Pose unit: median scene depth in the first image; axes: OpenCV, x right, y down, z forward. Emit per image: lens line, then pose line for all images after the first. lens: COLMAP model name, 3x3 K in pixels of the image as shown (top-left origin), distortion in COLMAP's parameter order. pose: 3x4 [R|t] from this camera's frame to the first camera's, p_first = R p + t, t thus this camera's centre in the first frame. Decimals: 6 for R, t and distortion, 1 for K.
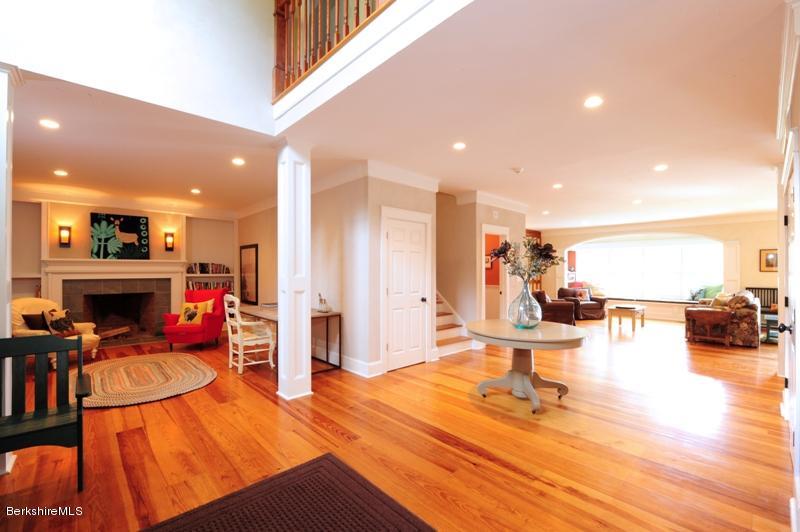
lens RADIAL K [[340.6, 0, 404.0], [0, 340.6, 270.2], [0, 0, 1]] dist [-0.006875, -0.001562]
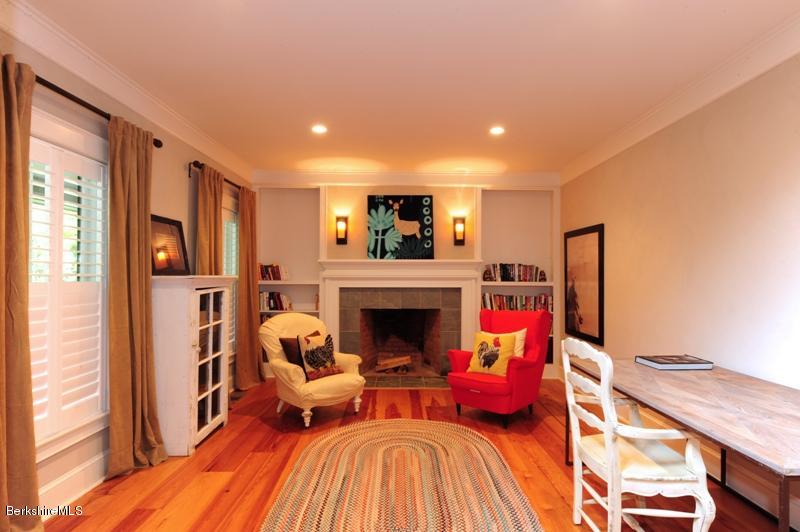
lens RADIAL K [[436.2, 0, 401.3], [0, 436.2, 273.7], [0, 0, 1]] dist [-0.003842, -0.001608]
pose [[0.729757, 0.000768, -0.683706, -0.217493], [-0.003286, 0.999992, -0.002384, -0.000697], [0.683699, 0.003986, 0.729754, 0.338950]]
